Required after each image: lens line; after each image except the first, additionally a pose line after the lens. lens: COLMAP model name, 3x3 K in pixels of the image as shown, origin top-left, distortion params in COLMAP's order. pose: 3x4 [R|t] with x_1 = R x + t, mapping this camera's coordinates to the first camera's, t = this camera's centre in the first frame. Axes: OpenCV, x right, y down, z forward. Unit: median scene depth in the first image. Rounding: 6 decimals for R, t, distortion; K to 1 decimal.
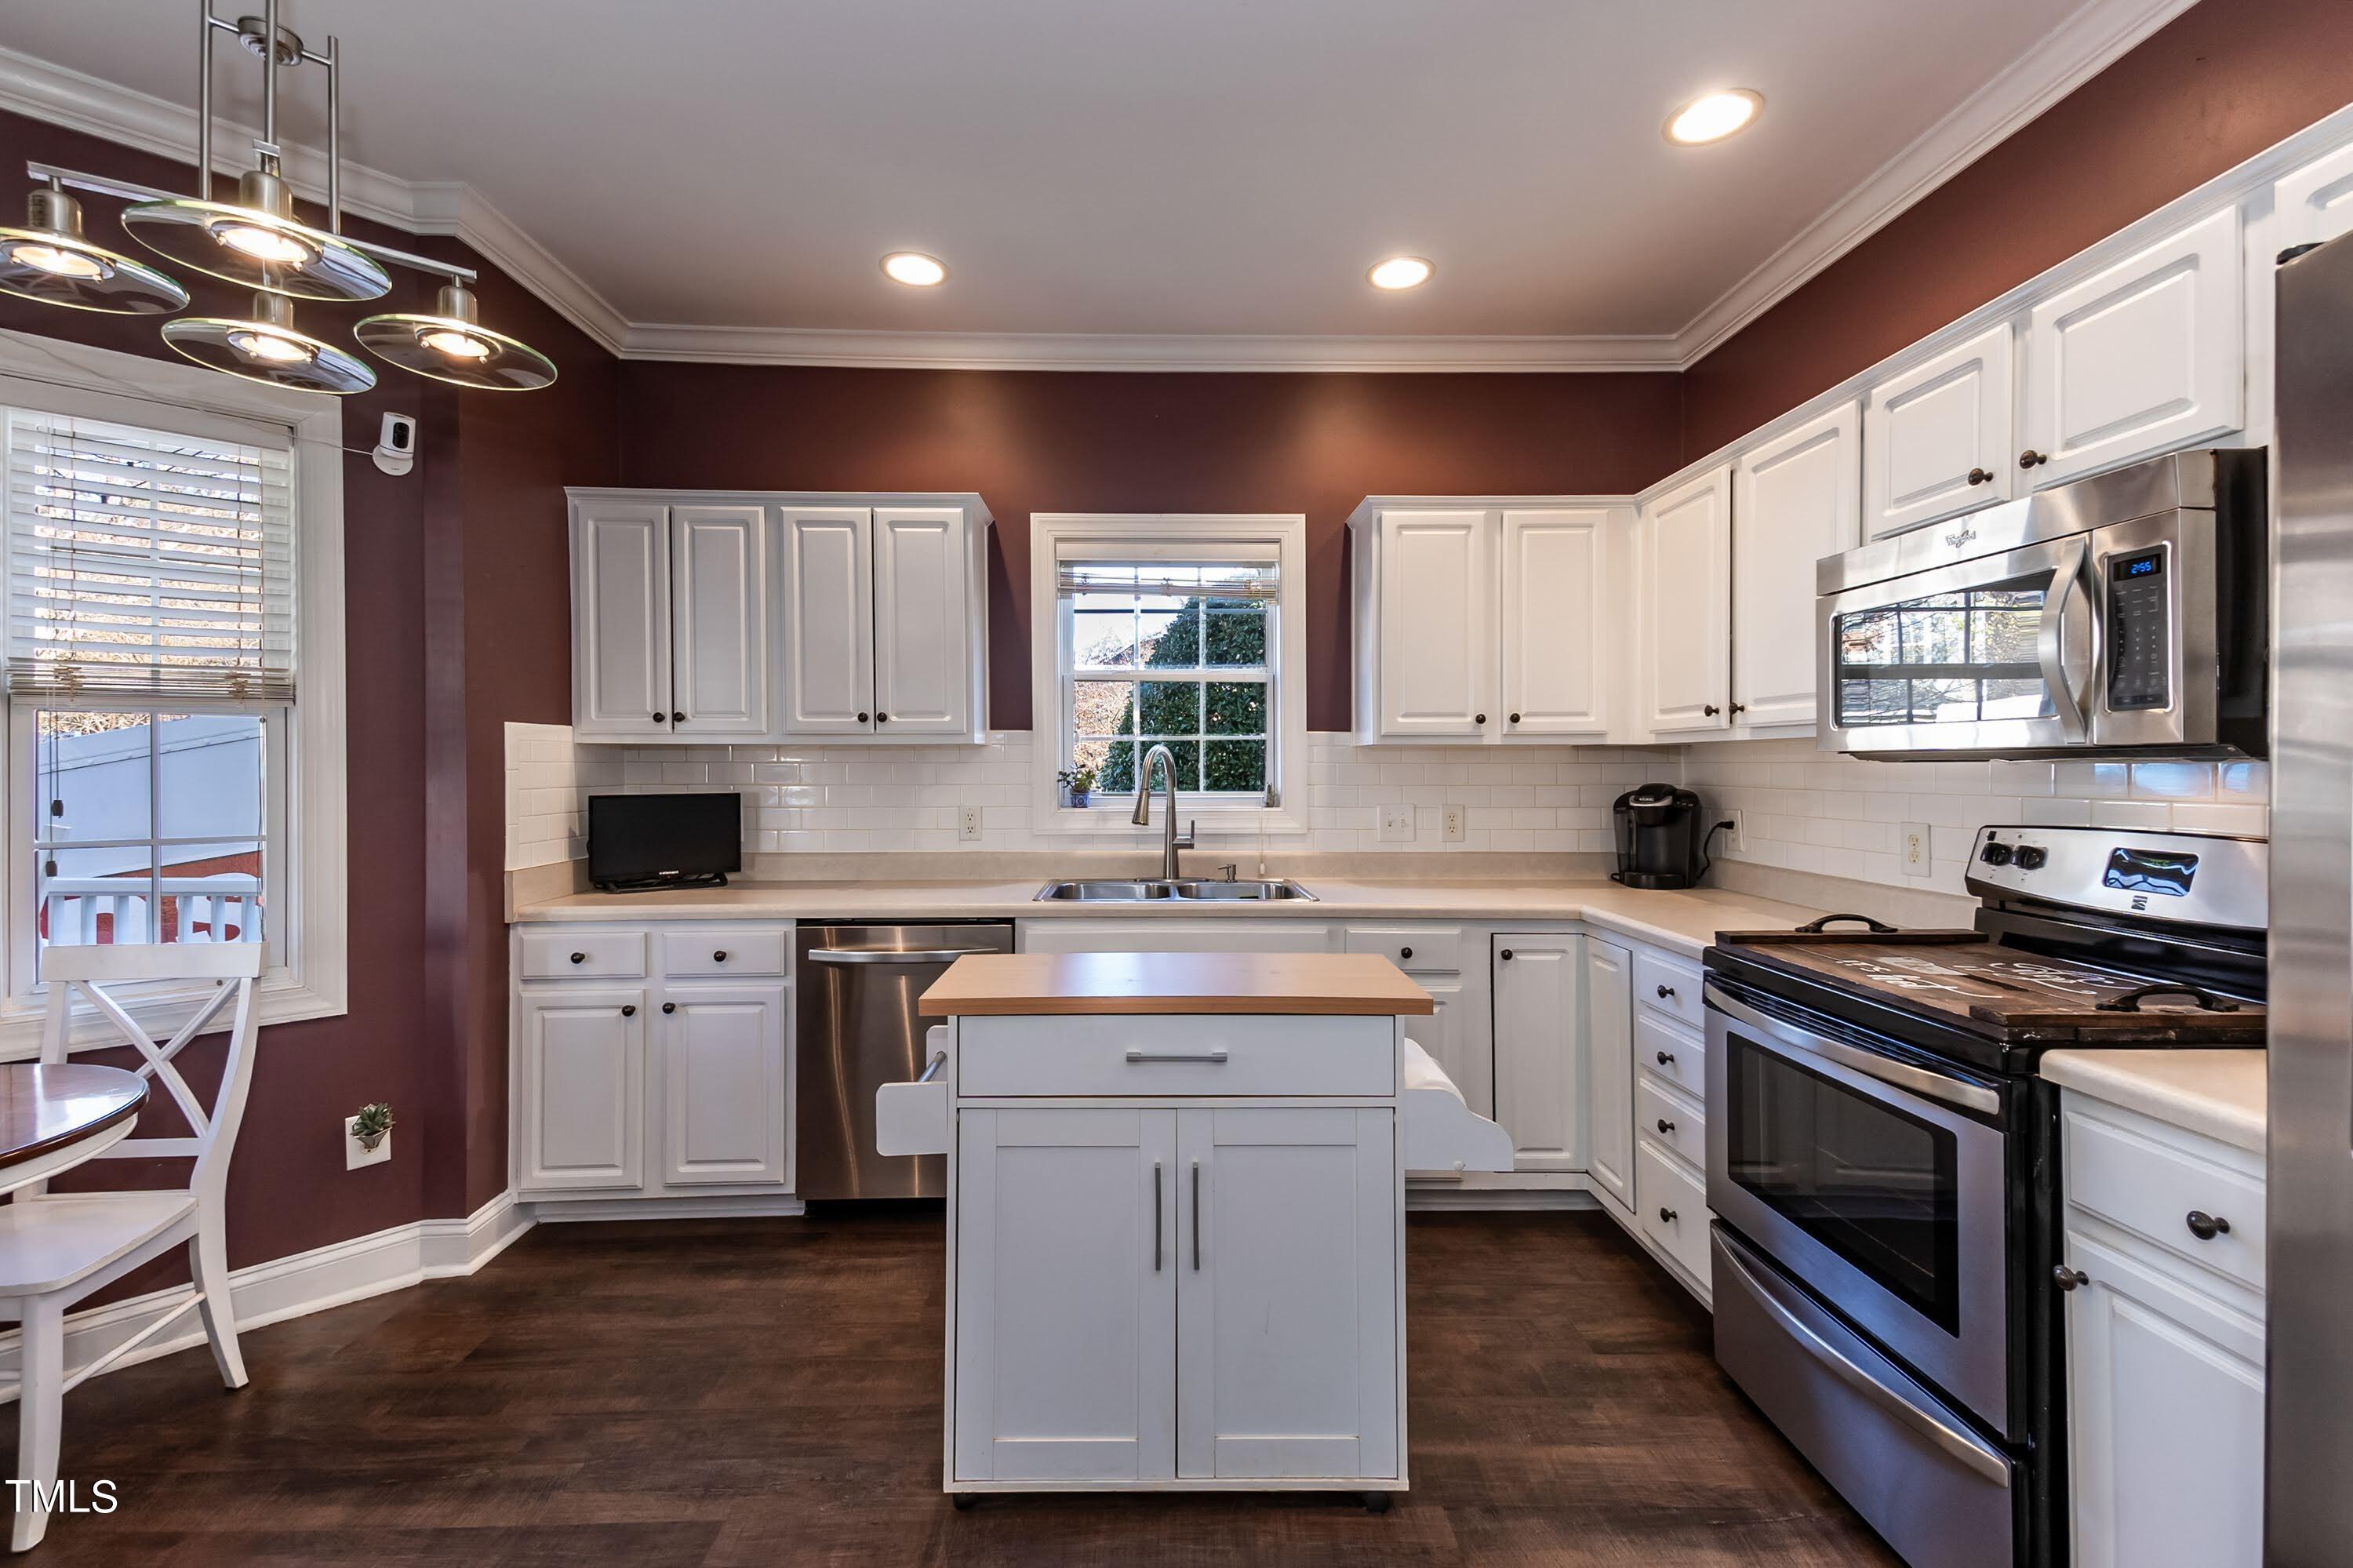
lens RADIAL K [[1038.9, 0, 1167.5], [0, 1038.9, 769.9], [0, 0, 1]] dist [0.038616, -0.000094]
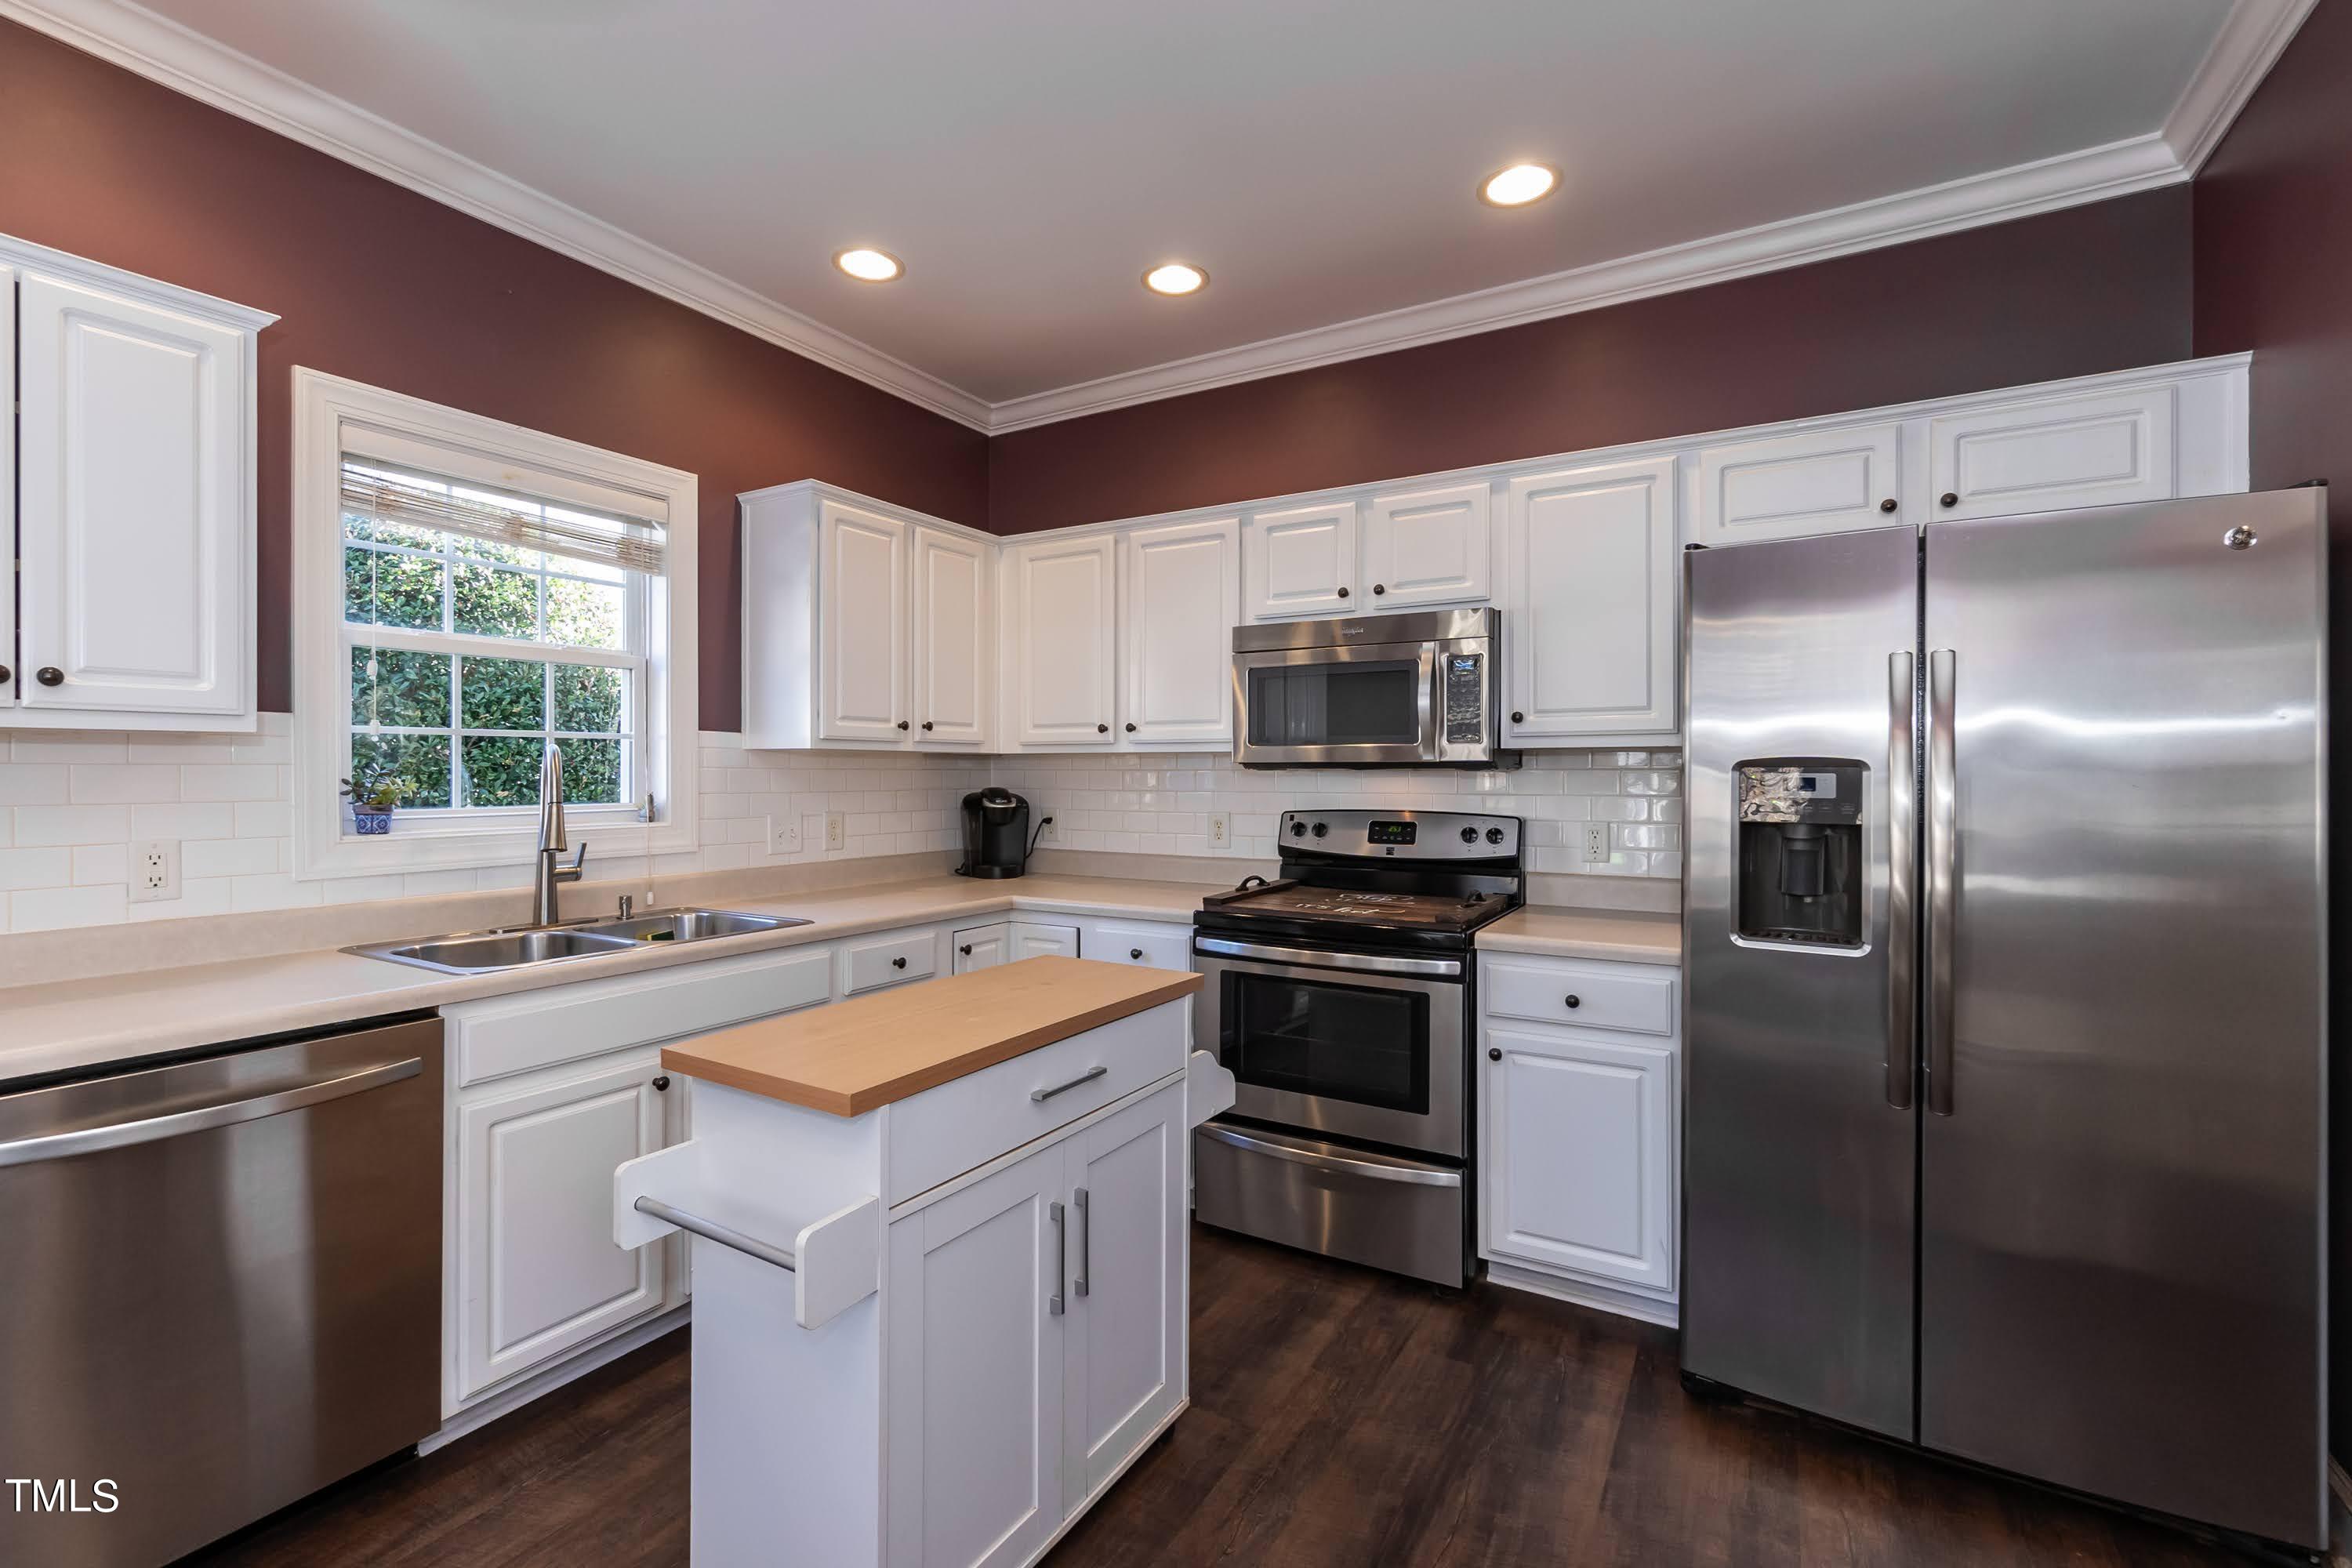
lens RADIAL K [[1022.2, 0, 1184.0], [0, 1022.2, 777.6], [0, 0, 1]] dist [0.000464, 0.000251]
pose [[0.514735, -0.002216, 0.857346, -0.412691], [0.001253, 0.999998, 0.001832, 0.000243], [-0.857348, 0.000131, 0.514737, 0.251244]]
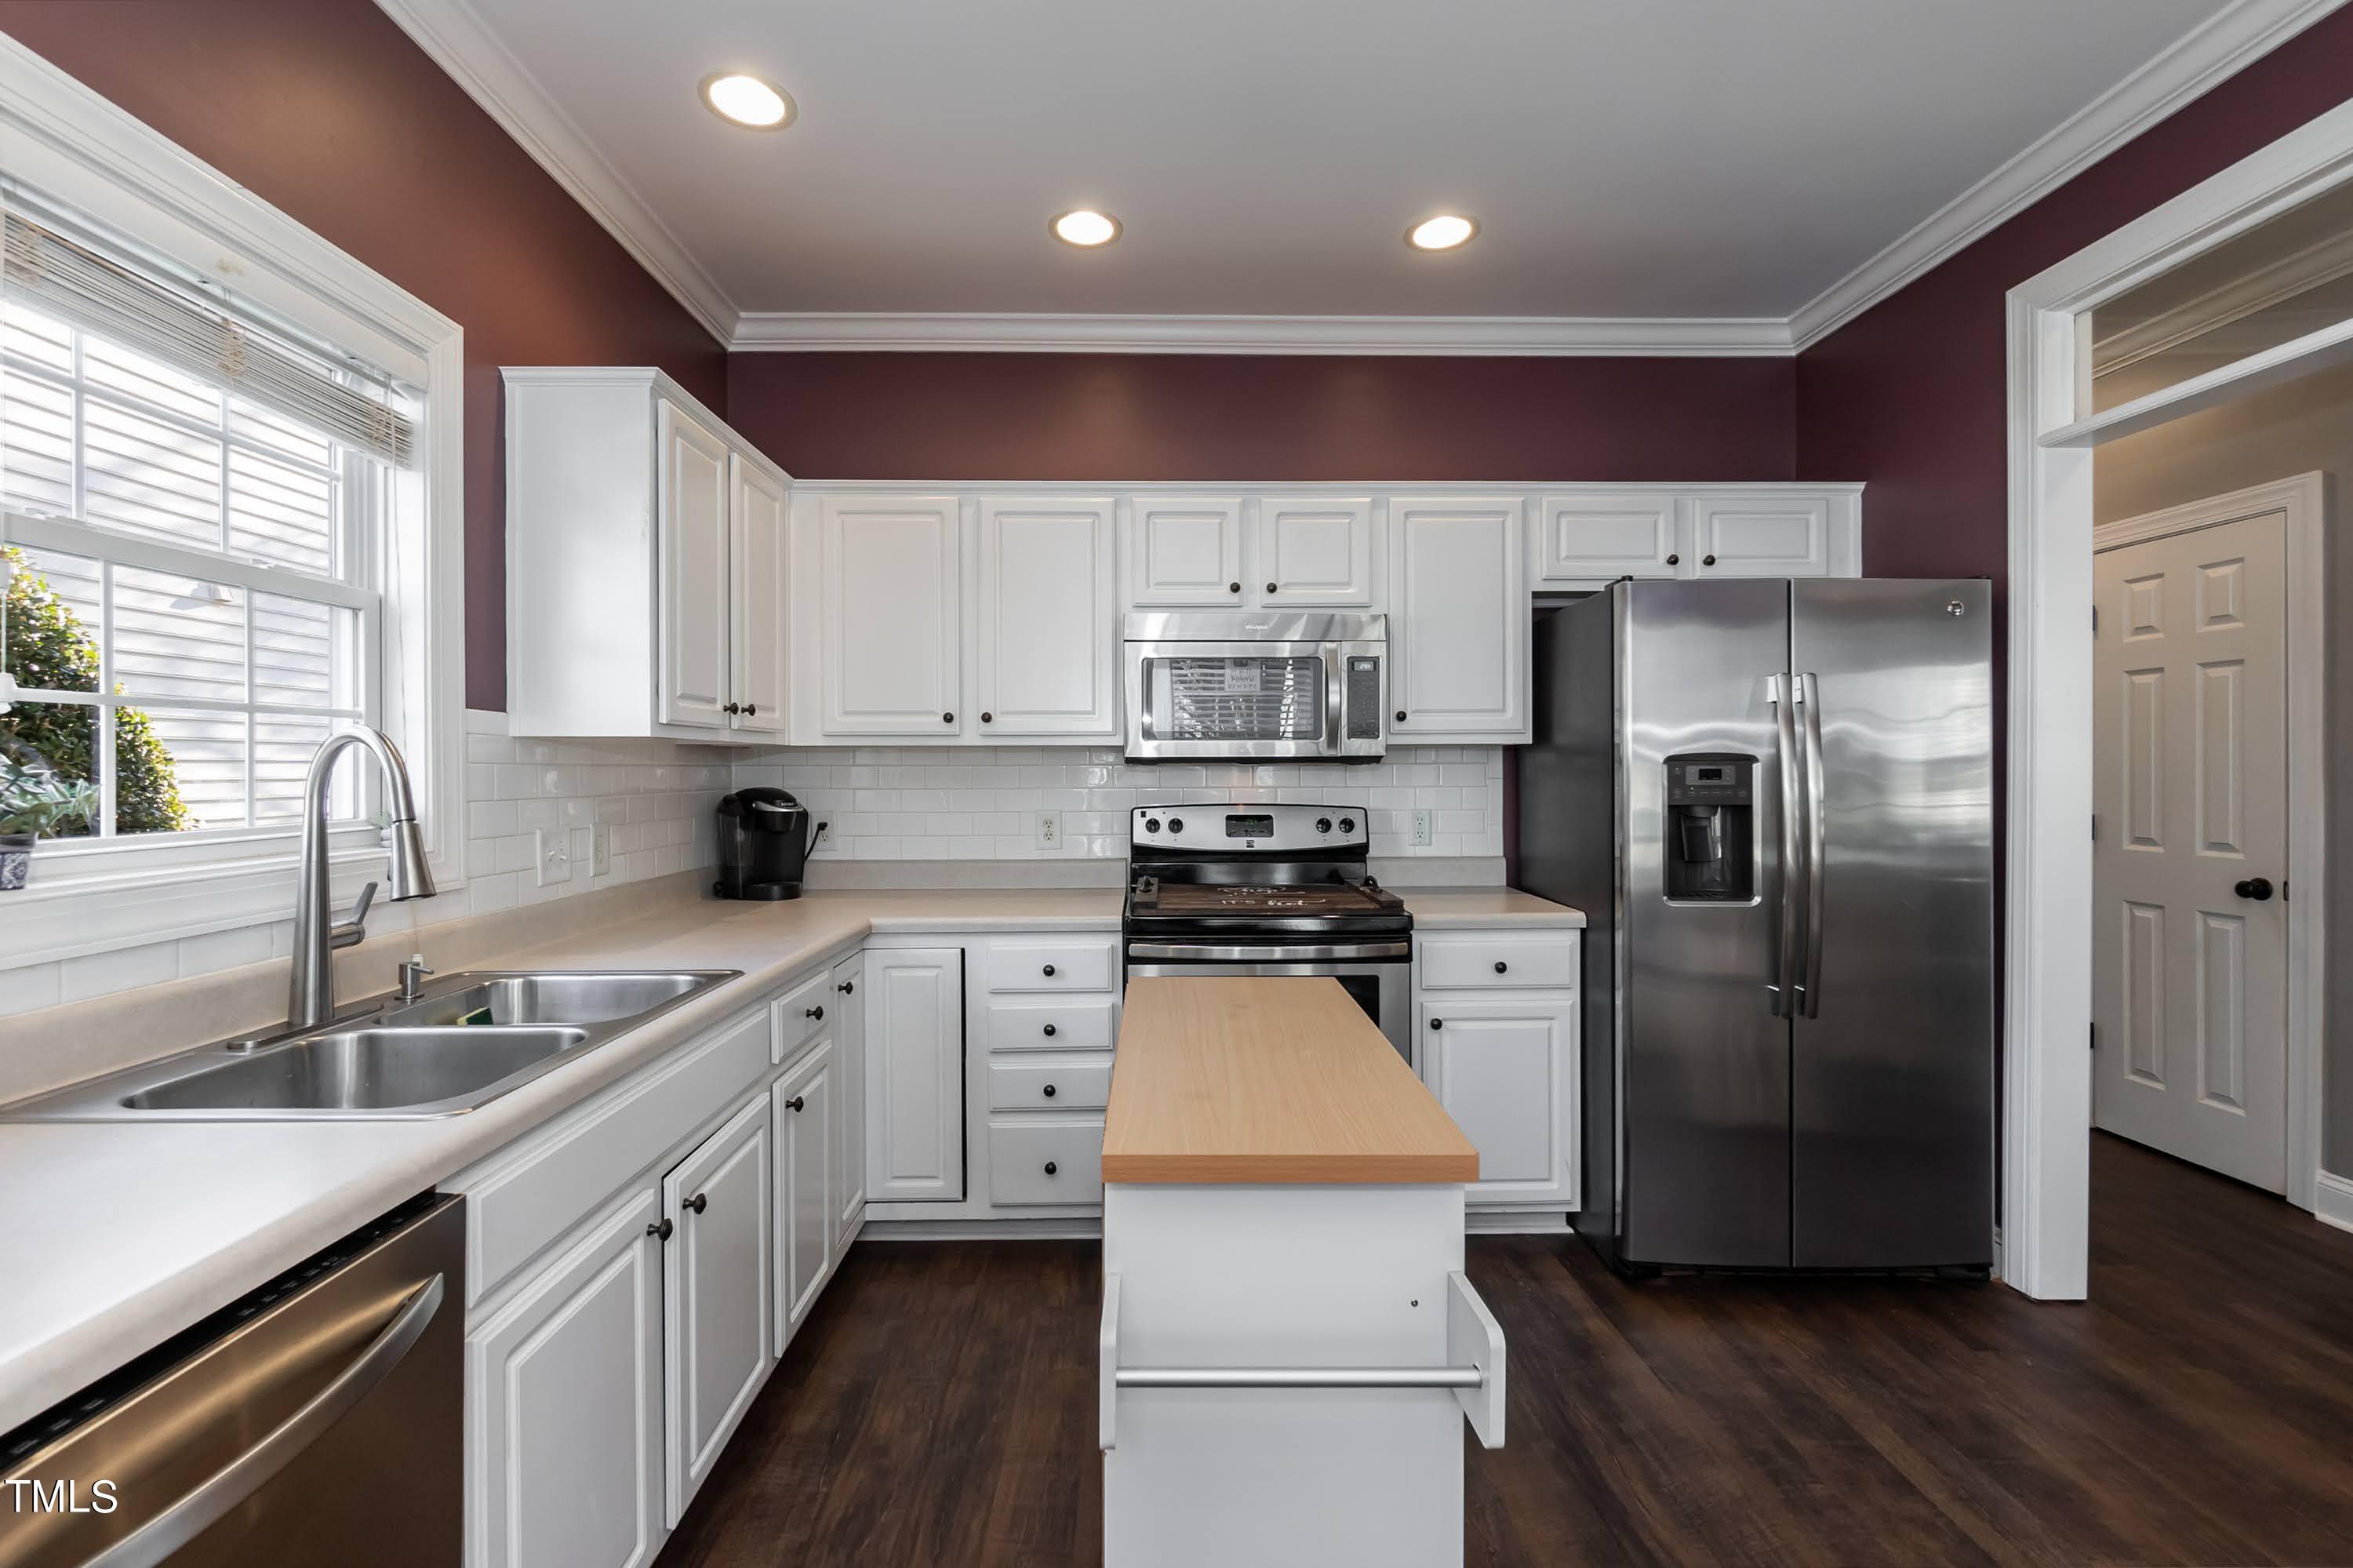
lens RADIAL K [[1018.3, 0, 1169.4], [0, 1018.3, 775.8], [0, 0, 1]] dist [0.000039, -0.000083]
pose [[-0.007096, -0.005894, 0.999957, -0.468833], [0.007002, 0.999958, 0.005944, -0.000499], [-0.999950, 0.007044, -0.007054, 0.673792]]
